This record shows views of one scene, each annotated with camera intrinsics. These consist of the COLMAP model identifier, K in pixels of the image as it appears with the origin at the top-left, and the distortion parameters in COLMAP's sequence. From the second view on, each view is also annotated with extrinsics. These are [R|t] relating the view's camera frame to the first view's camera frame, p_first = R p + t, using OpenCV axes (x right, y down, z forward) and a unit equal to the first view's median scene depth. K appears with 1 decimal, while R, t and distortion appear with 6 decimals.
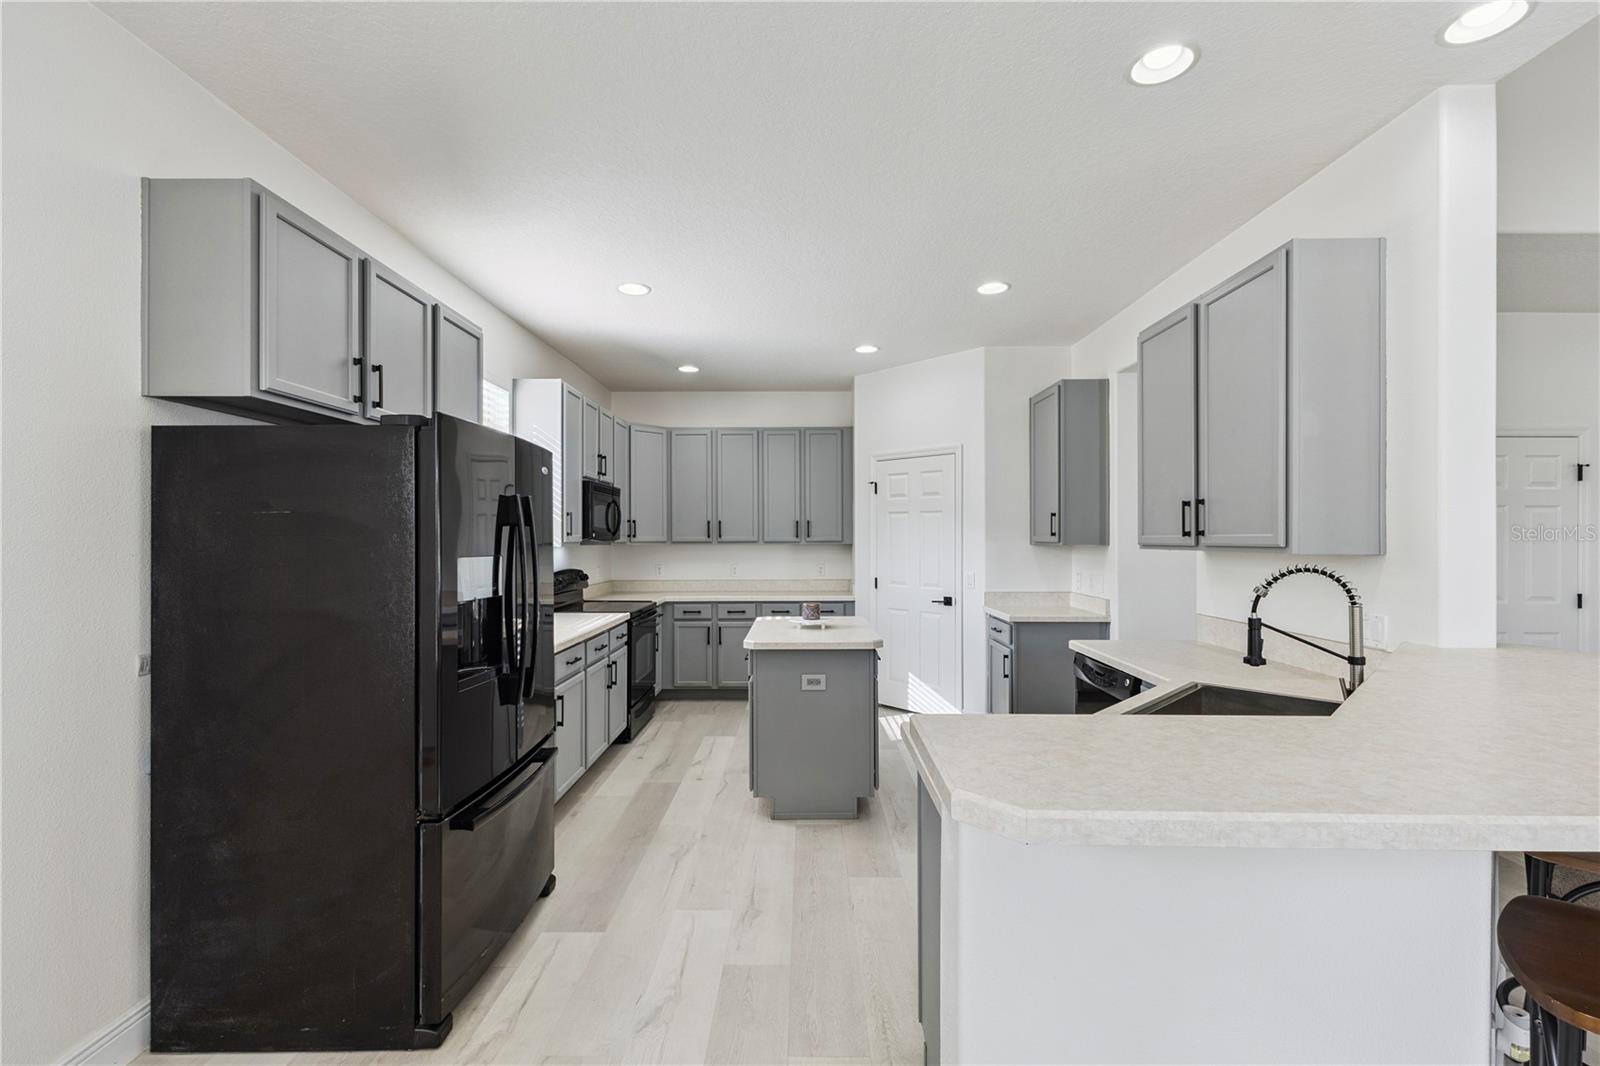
lens RADIAL K [[697.2, 0, 801.1], [0, 697.2, 539.9], [0, 0, 1]] dist [0.007199, -0.000366]
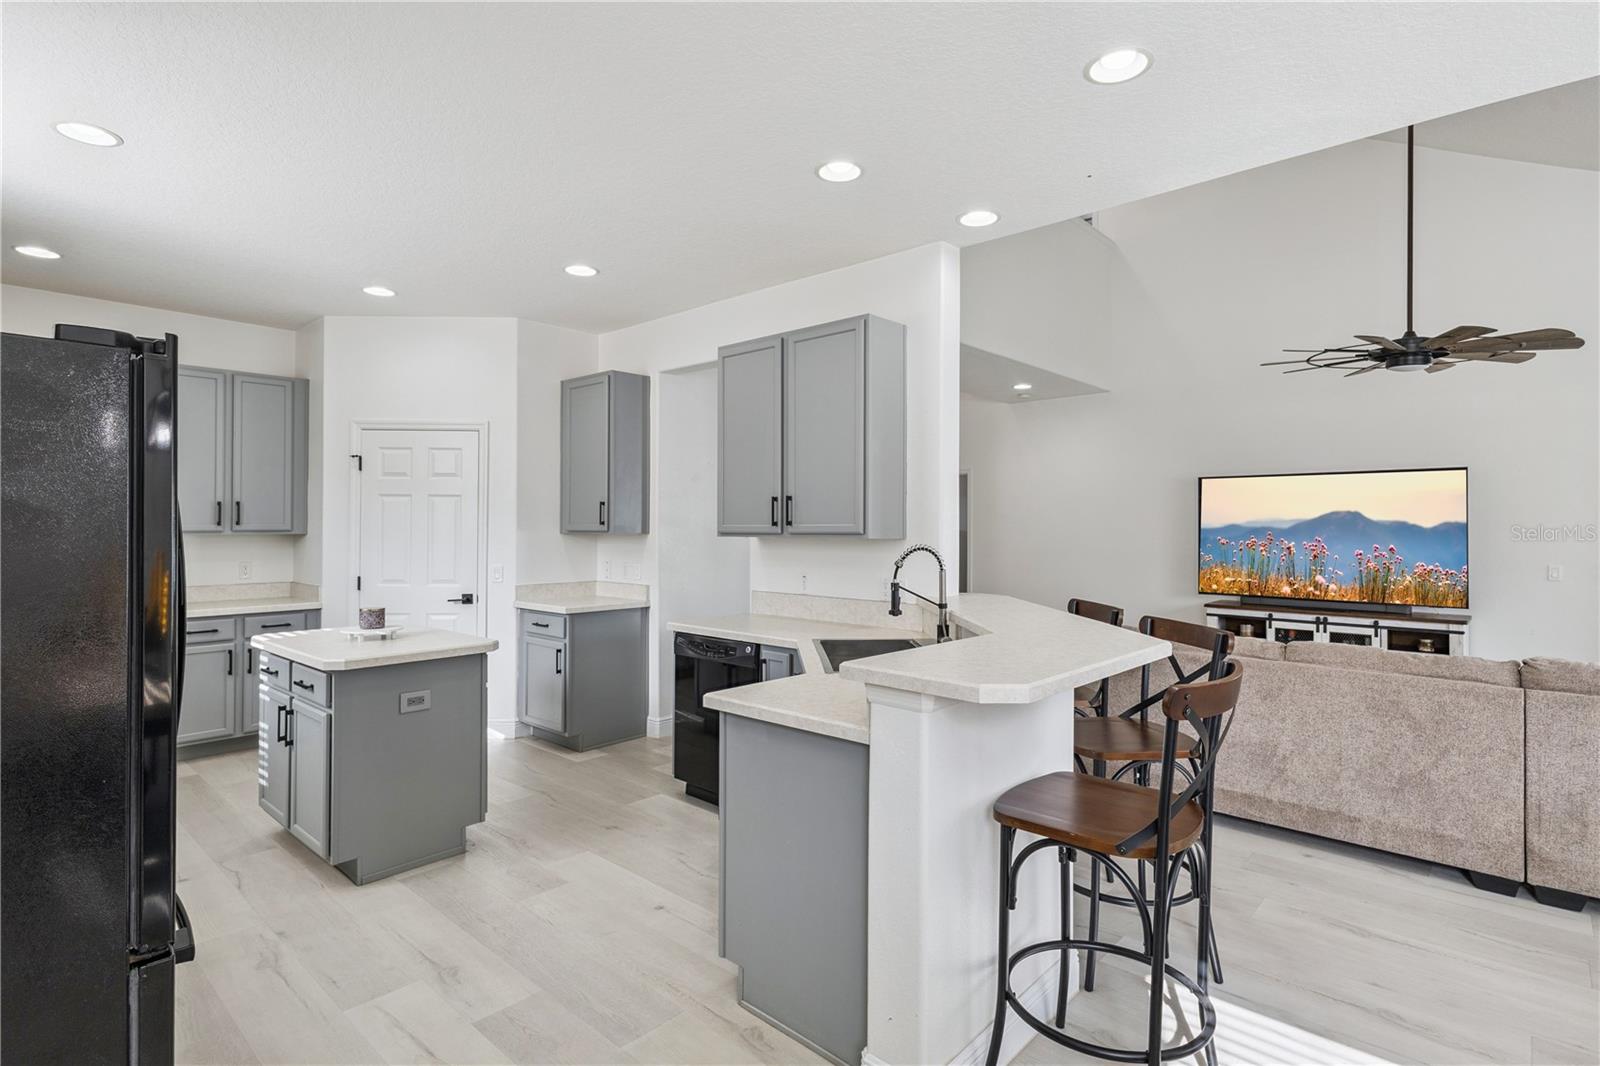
lens RADIAL K [[793.6, 0, 823.0], [0, 793.6, 527.0], [0, 0, 1]] dist [-0.001606, -0.000323]
pose [[0.653248, 0.003496, 0.757136, -0.348009], [-0.000984, 0.999992, -0.003768, 0.001681], [-0.757143, 0.001716, 0.653247, 0.023630]]
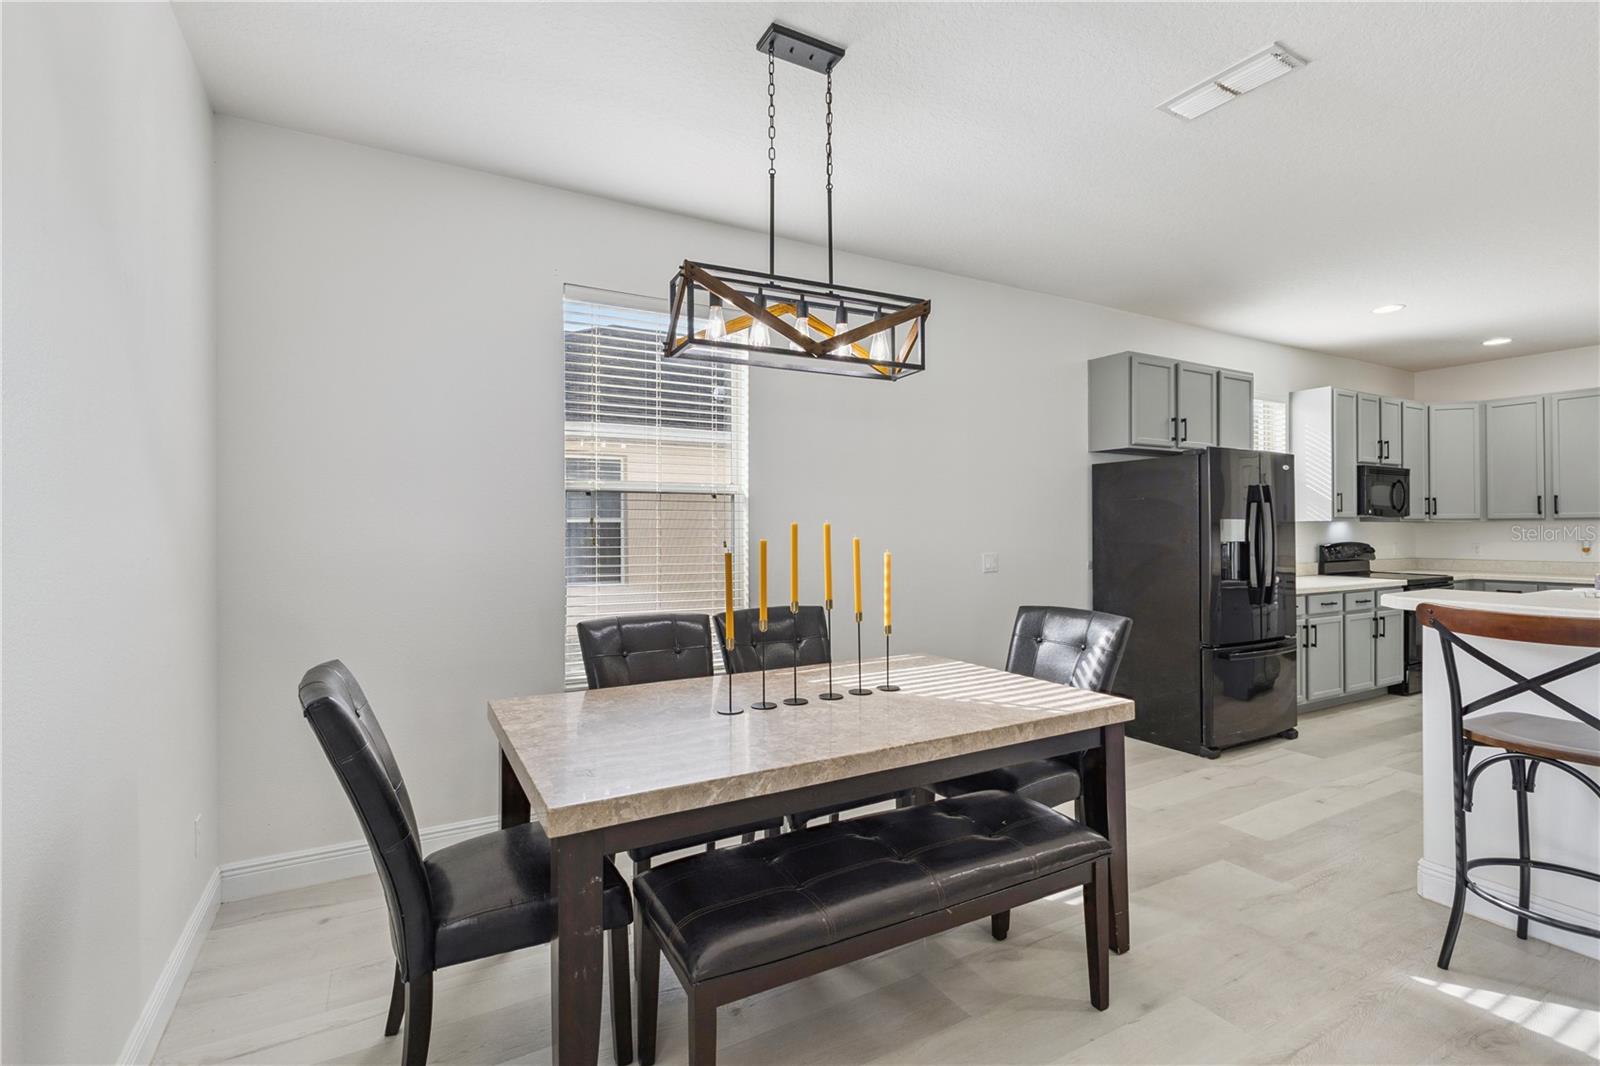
lens RADIAL K [[735.5, 0, 806.2], [0, 735.5, 516.7], [0, 0, 1]] dist [-0.003101, 0.000417]
pose [[0.501020, -0.012631, -0.865344, 0.357579], [-0.001450, 0.999880, -0.015434, 0.026561], [0.865435, 0.008987, 0.500941, -0.522894]]
